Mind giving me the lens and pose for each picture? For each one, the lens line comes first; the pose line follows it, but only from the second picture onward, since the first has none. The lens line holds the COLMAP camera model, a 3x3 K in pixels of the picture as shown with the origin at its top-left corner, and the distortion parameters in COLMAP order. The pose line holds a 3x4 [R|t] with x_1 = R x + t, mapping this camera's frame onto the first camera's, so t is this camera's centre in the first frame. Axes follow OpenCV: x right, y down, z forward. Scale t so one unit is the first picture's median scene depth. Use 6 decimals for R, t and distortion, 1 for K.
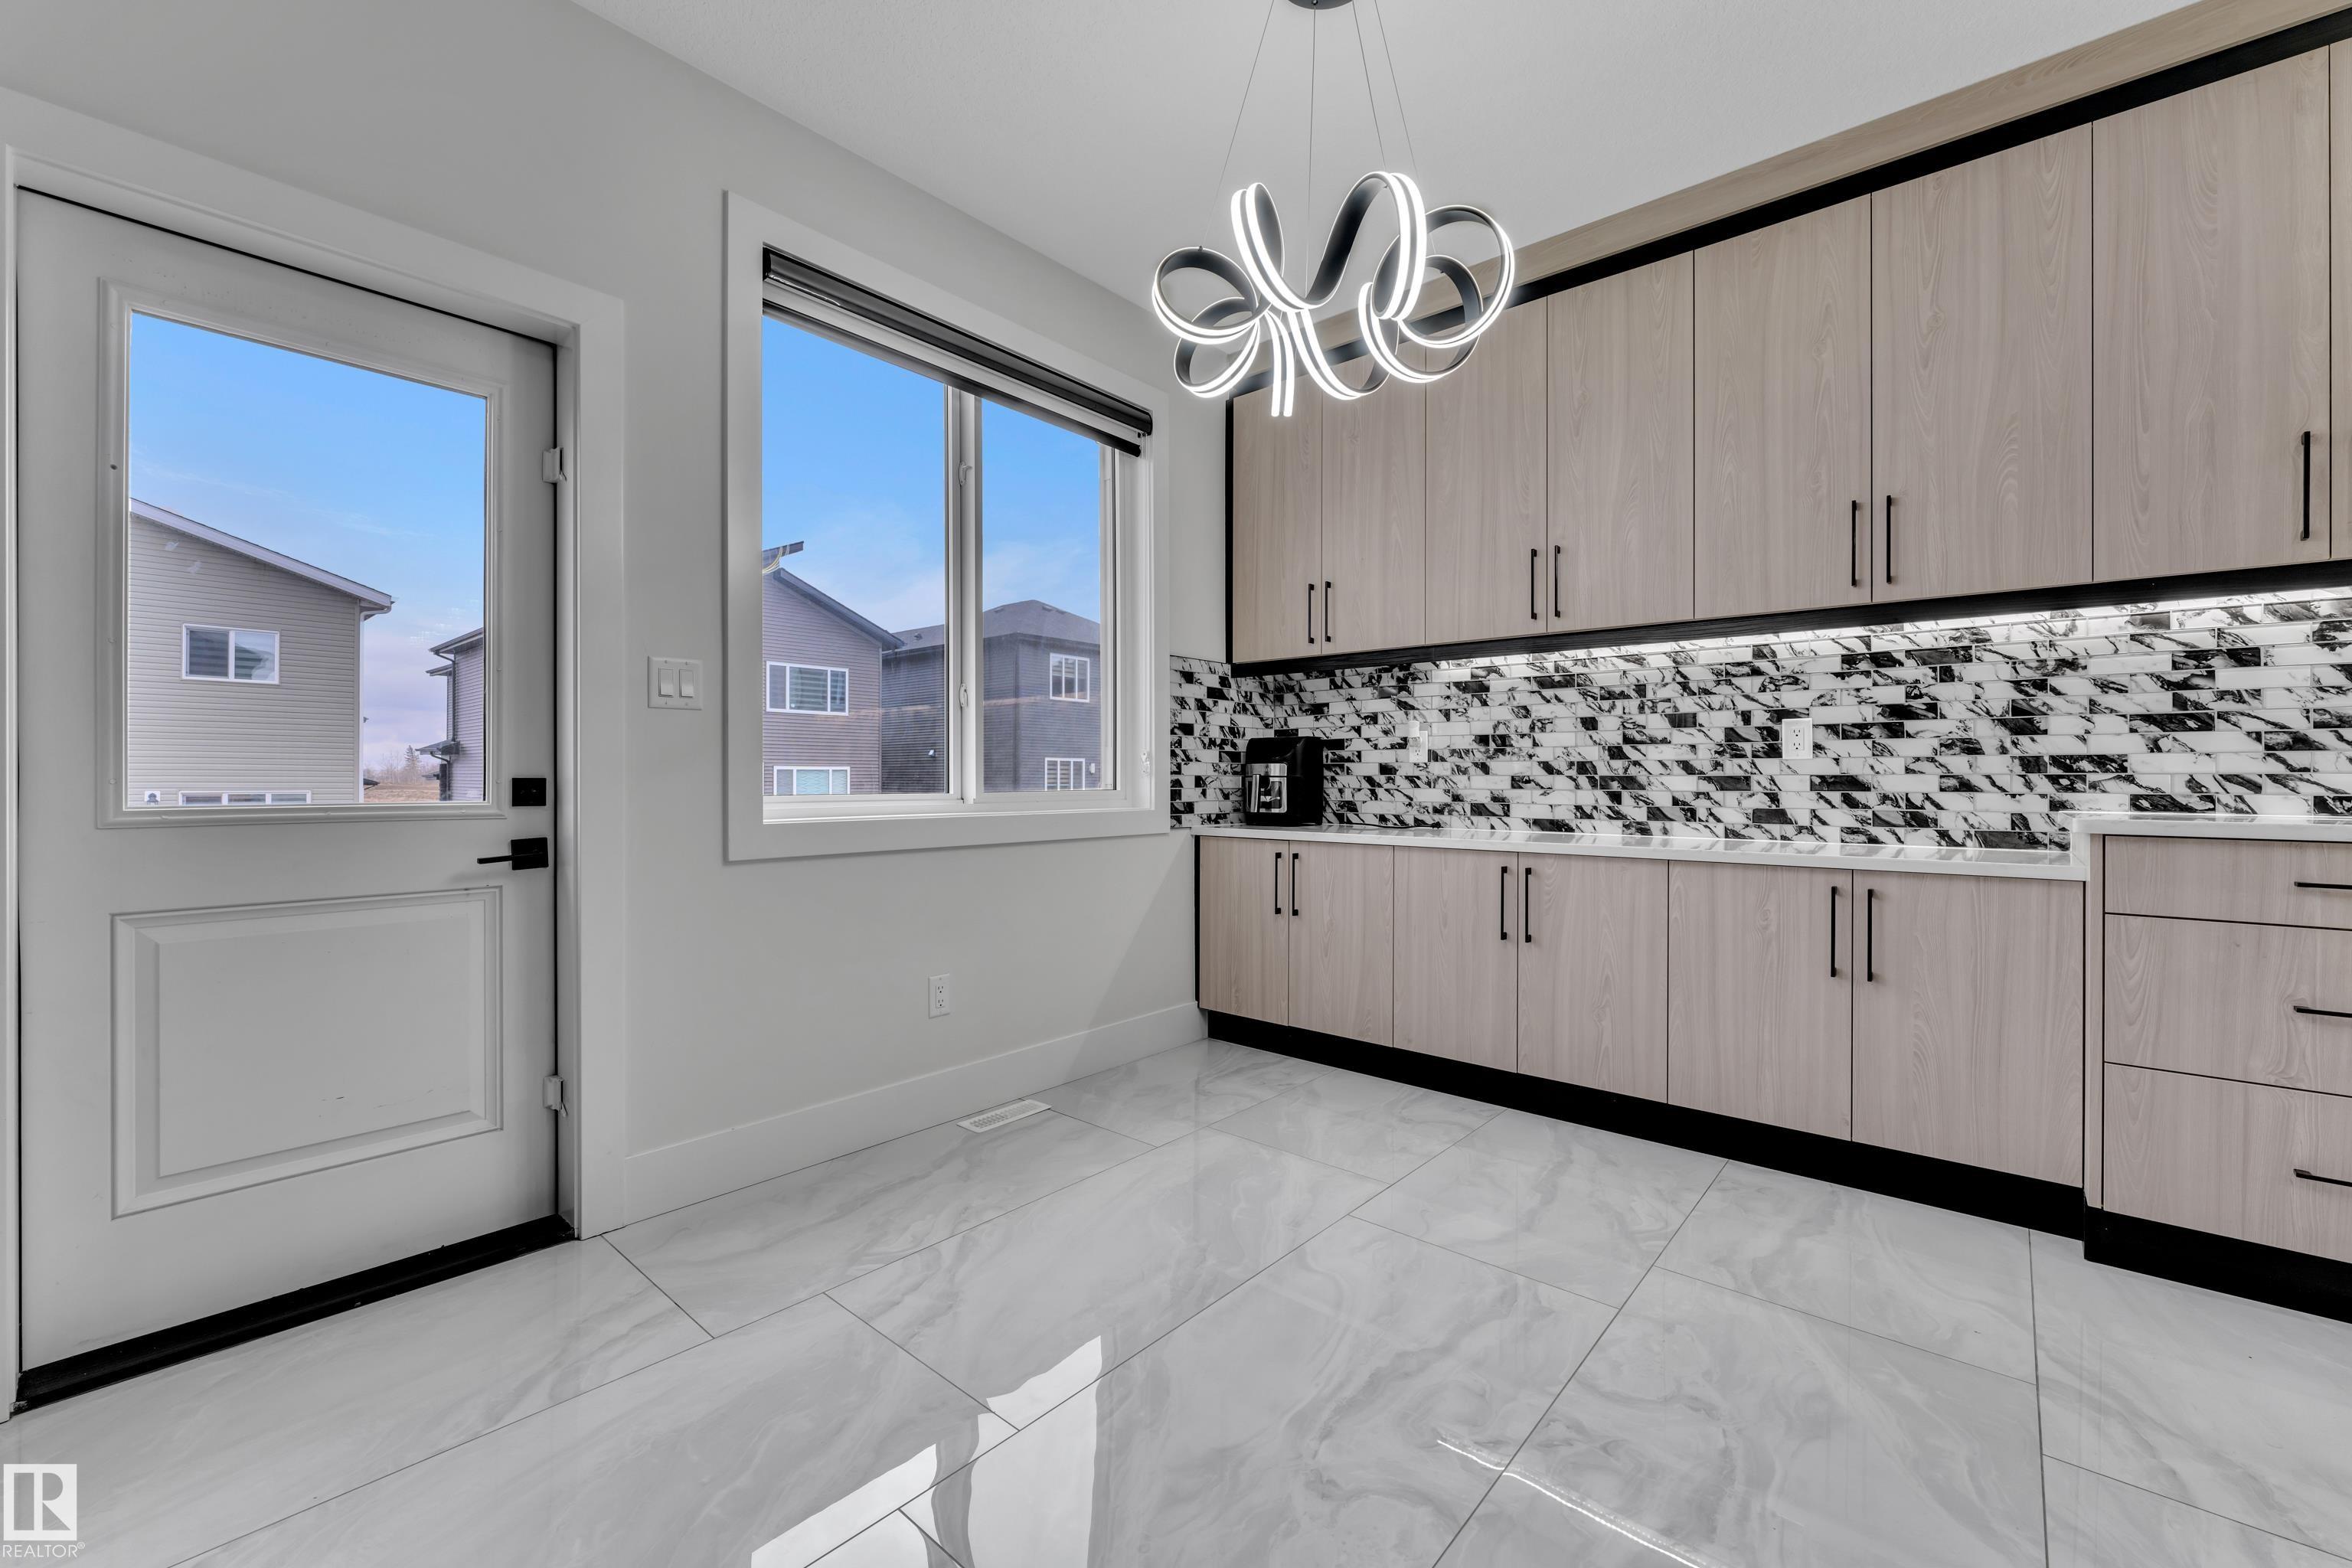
lens RADIAL K [[957.4, 0, 1172.8], [0, 957.4, 774.6], [0, 0, 1]] dist [-0.003636, -0.000480]
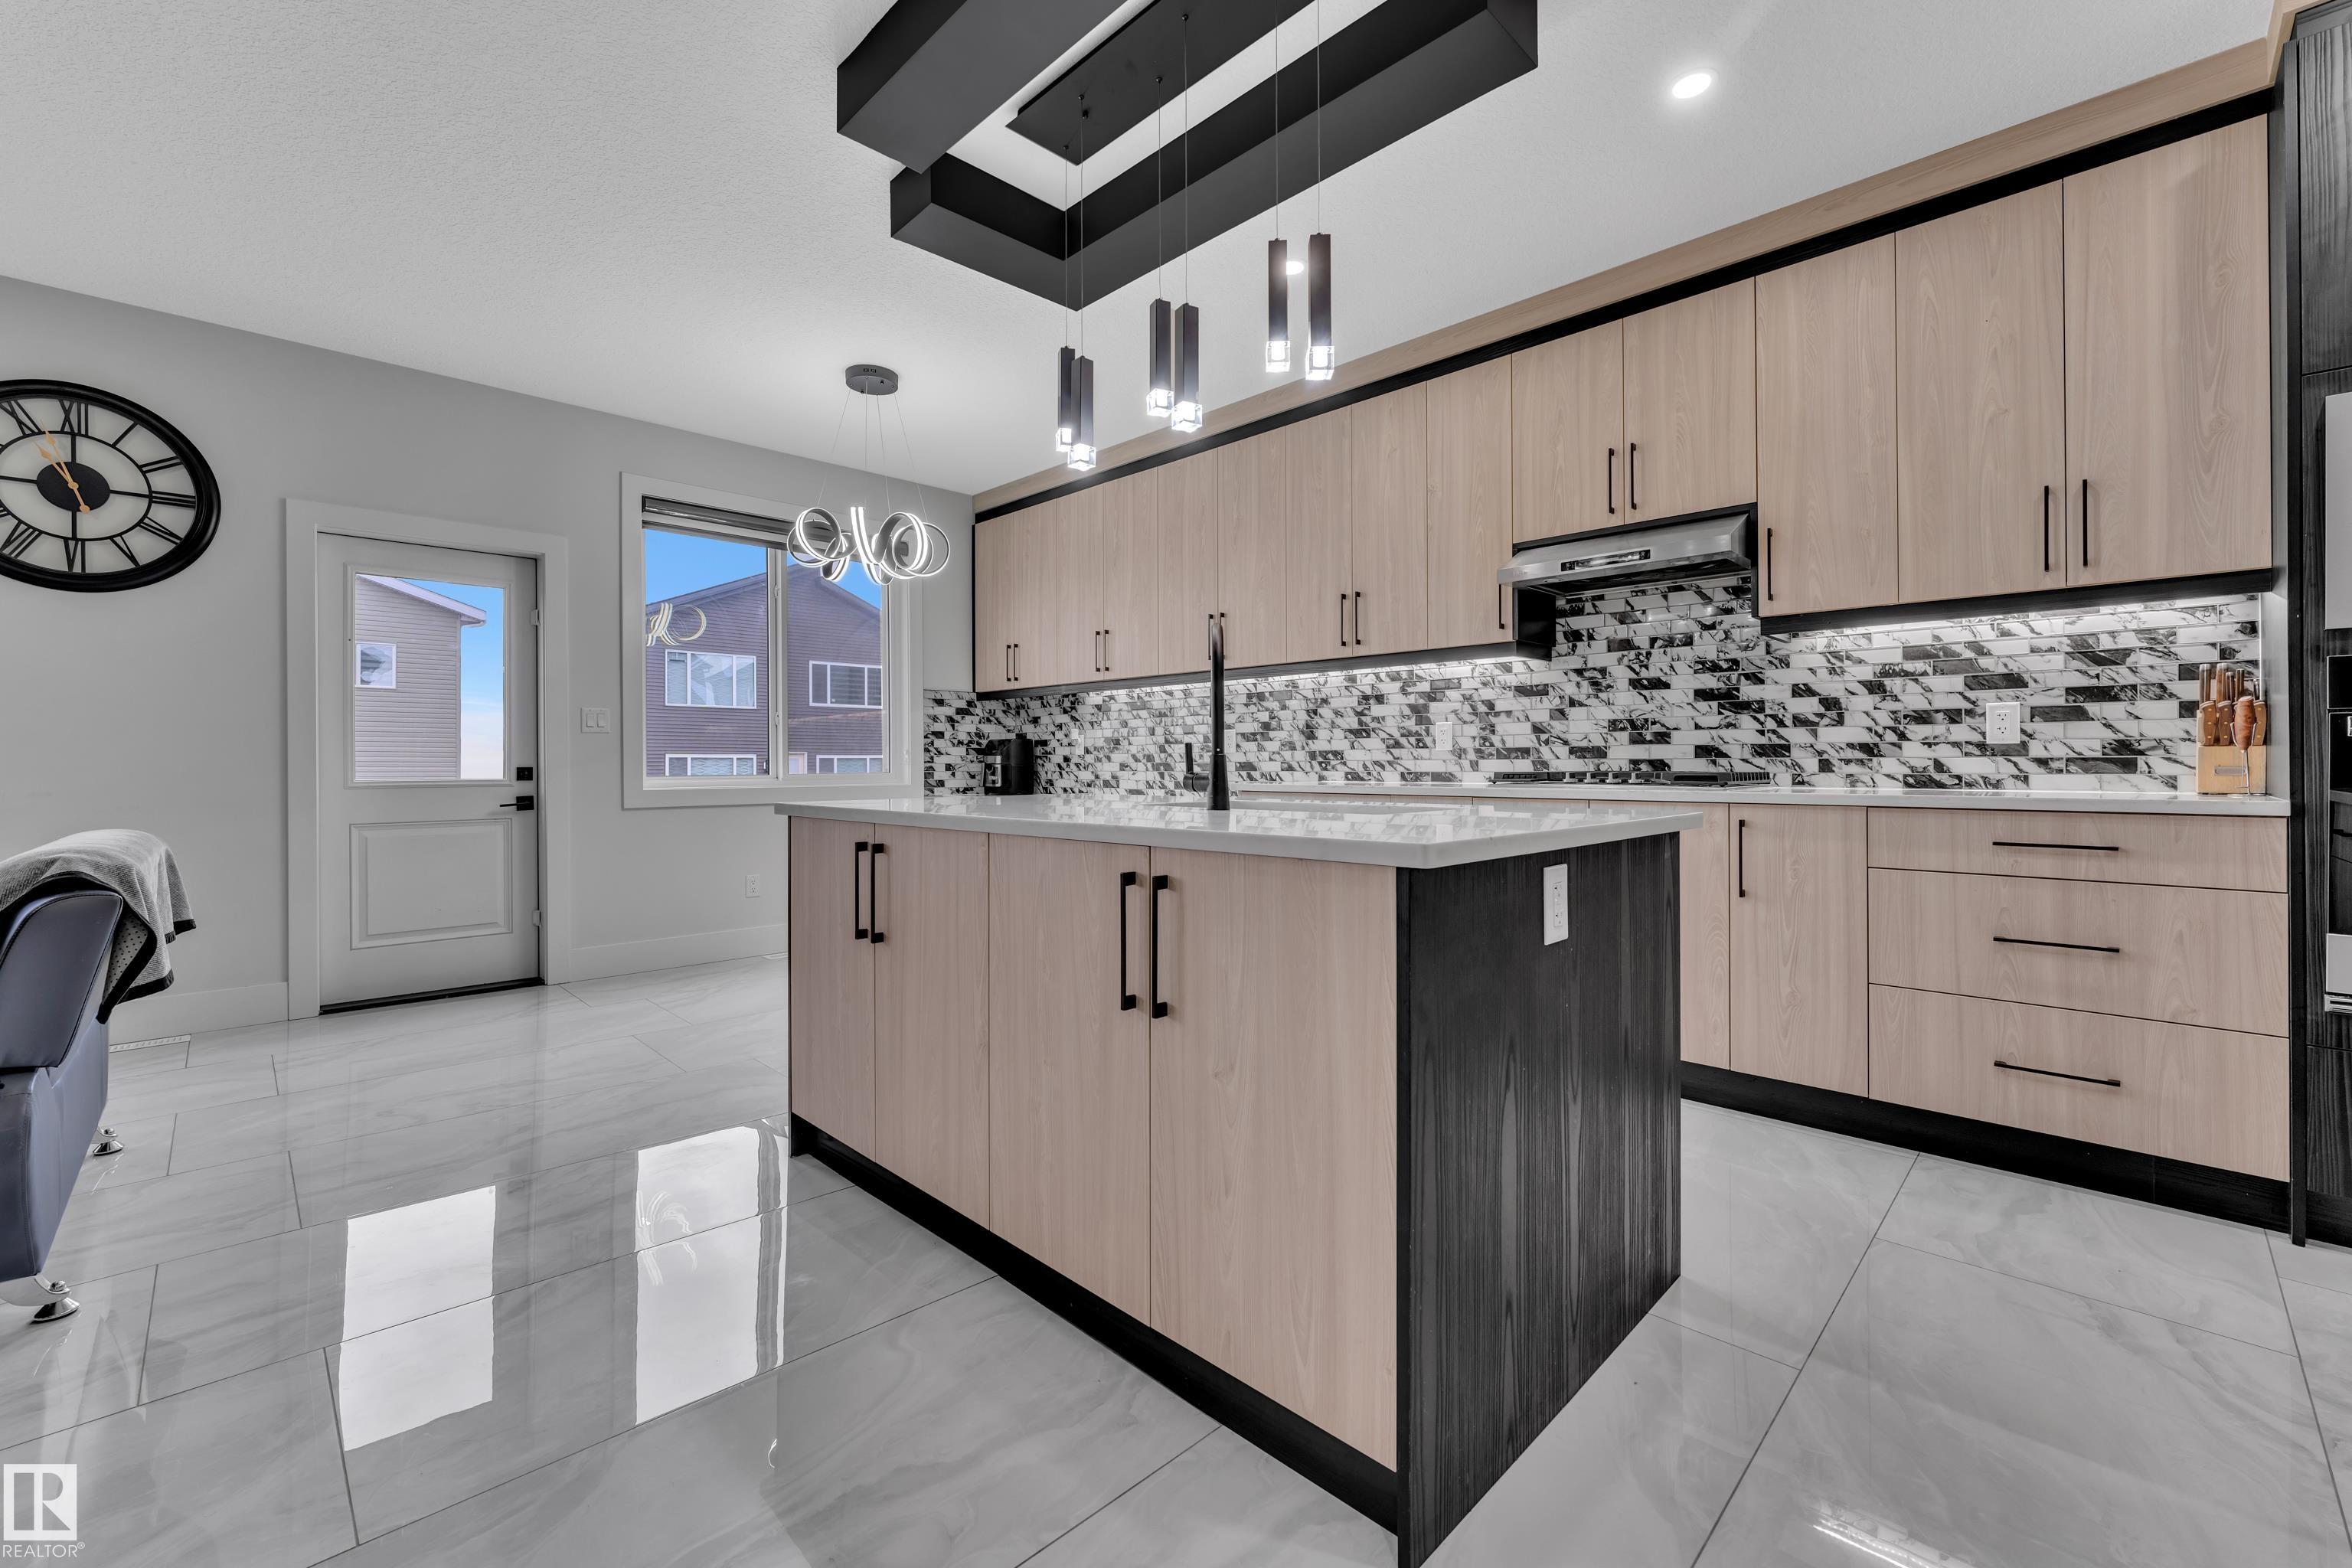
lens RADIAL K [[957.4, 0, 1177.8], [0, 957.4, 765.3], [0, 0, 1]] dist [-0.003636, -0.000480]
pose [[0.997777, -0.005089, -0.066451, 0.653727], [0.005438, 0.999972, 0.005068, -0.002497], [0.066423, -0.005418, 0.997777, -0.727354]]
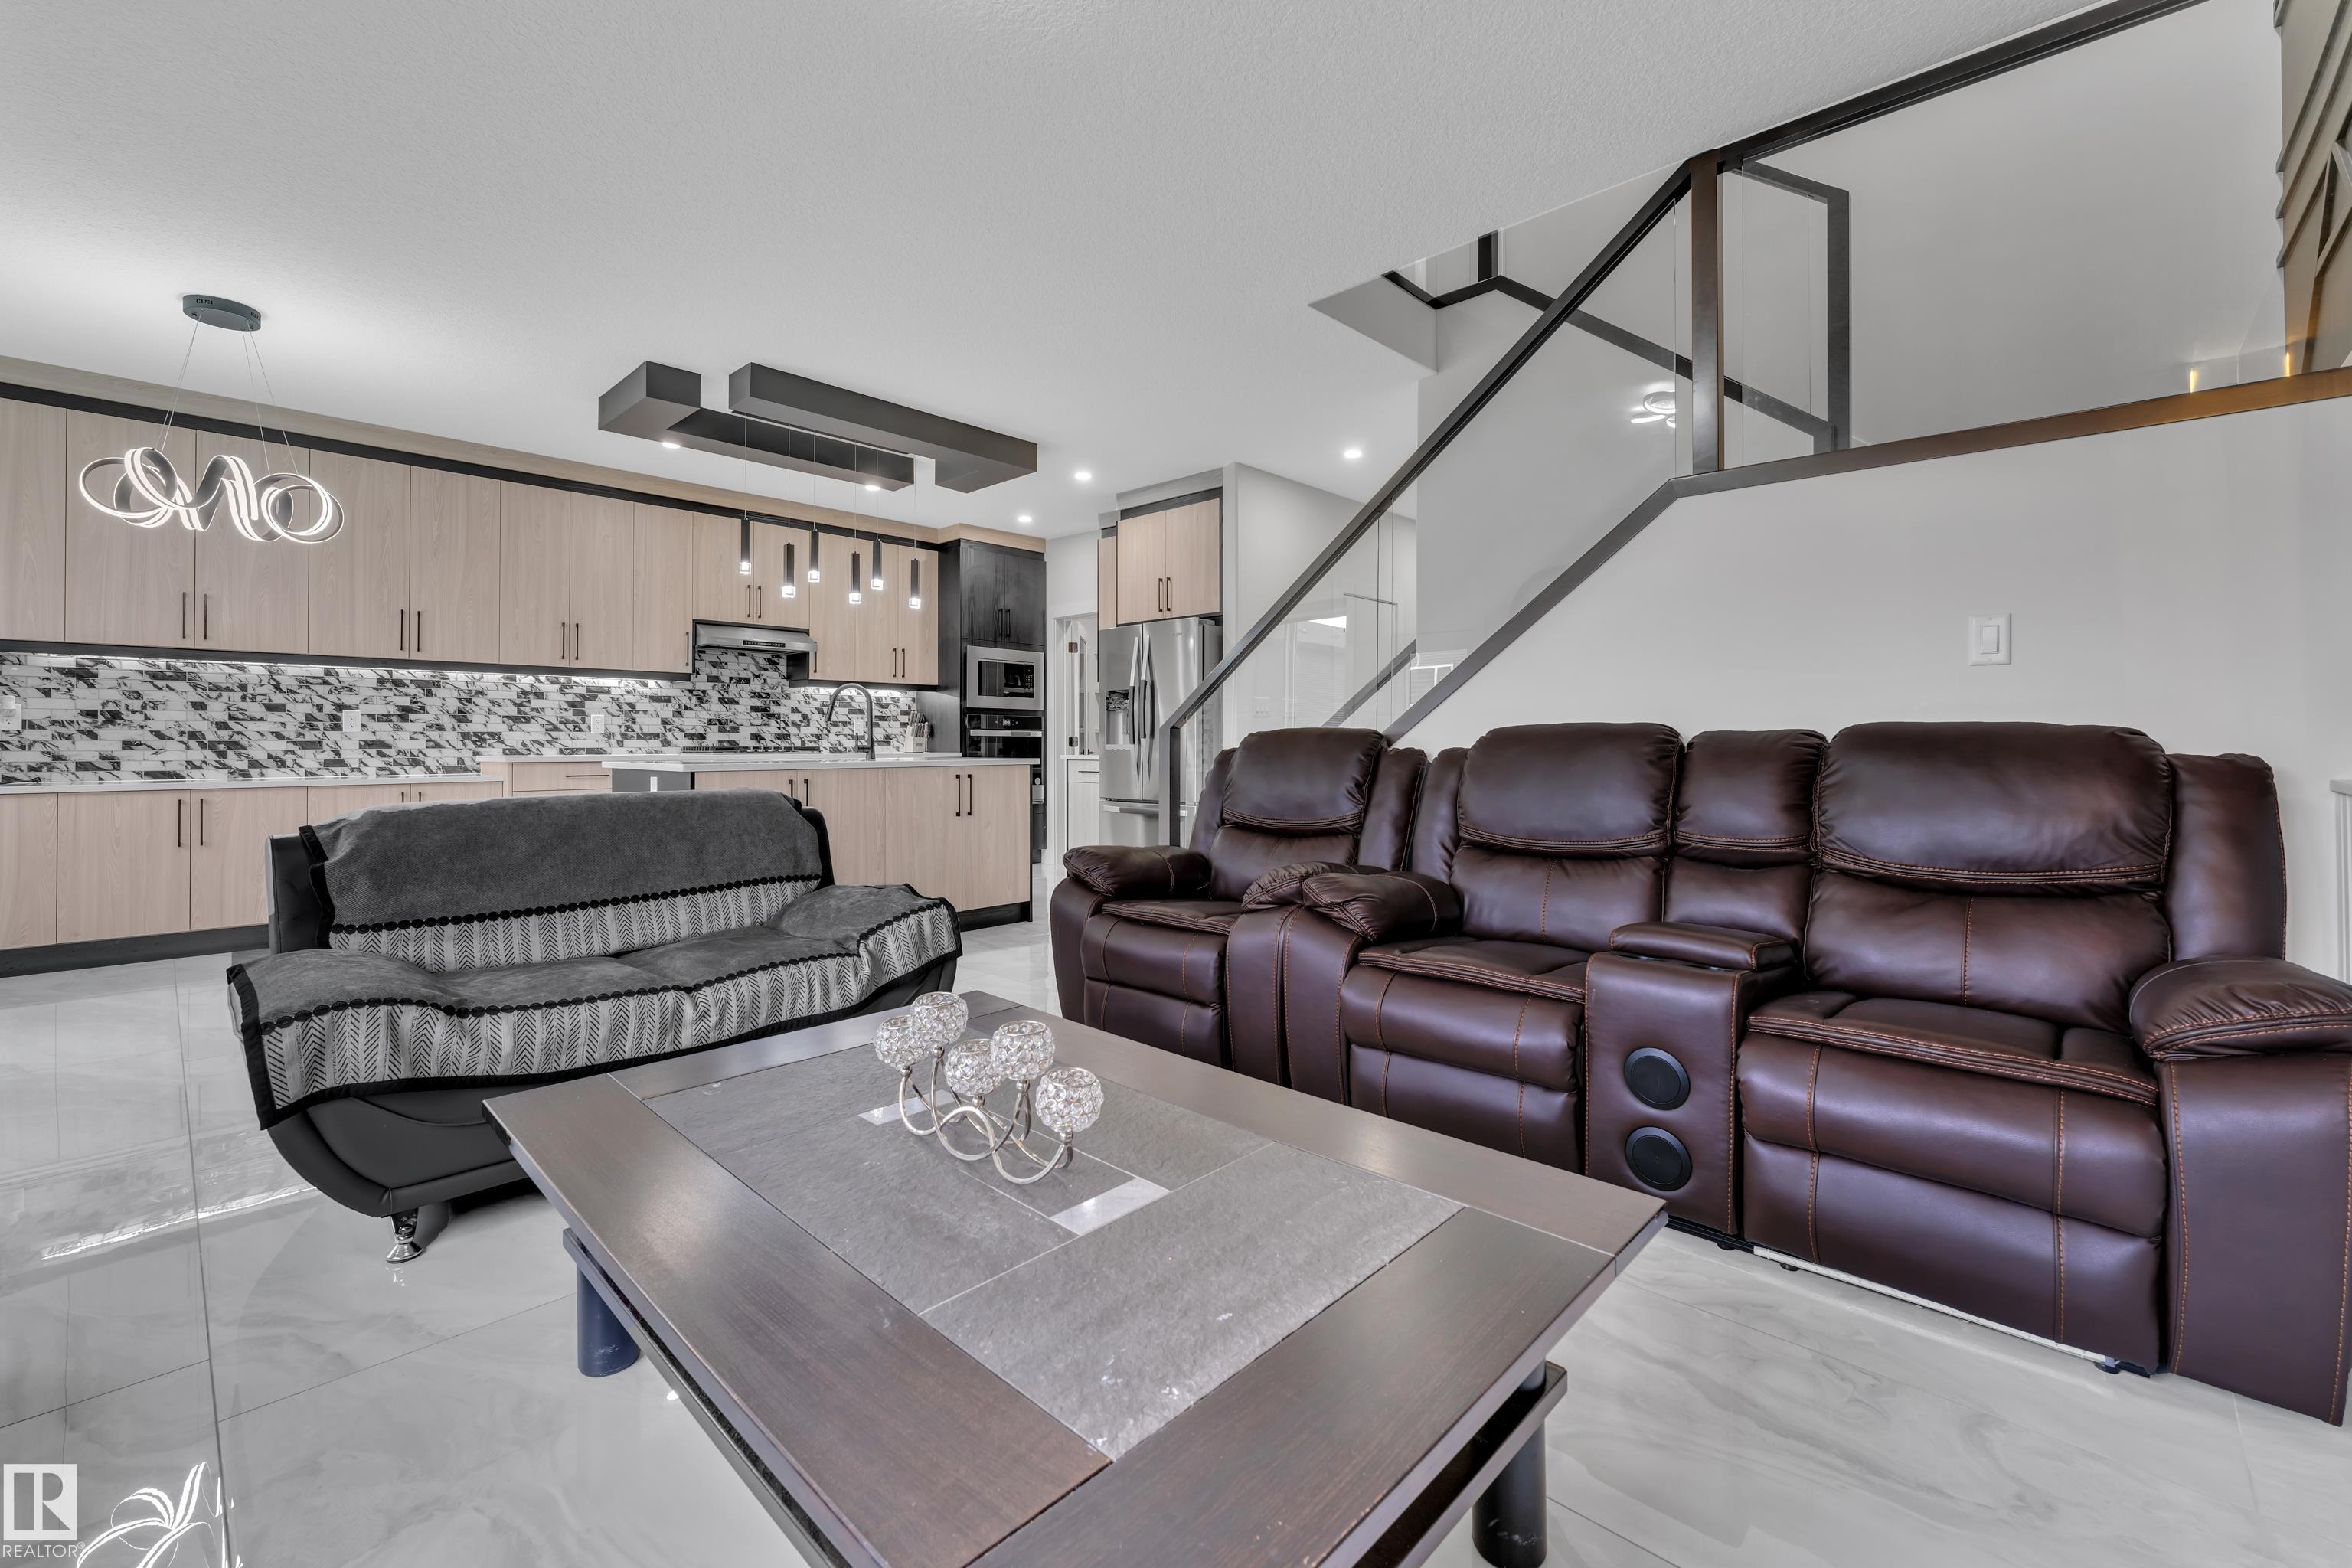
lens RADIAL K [[957.4, 0, 1171.6], [0, 957.4, 735.6], [0, 0, 1]] dist [-0.003636, -0.000480]
pose [[0.035420, 0.004915, 0.999360, -1.117947], [-0.002164, 0.999986, -0.004841, -0.003175], [-0.999370, -0.001991, 0.035430, -0.646041]]
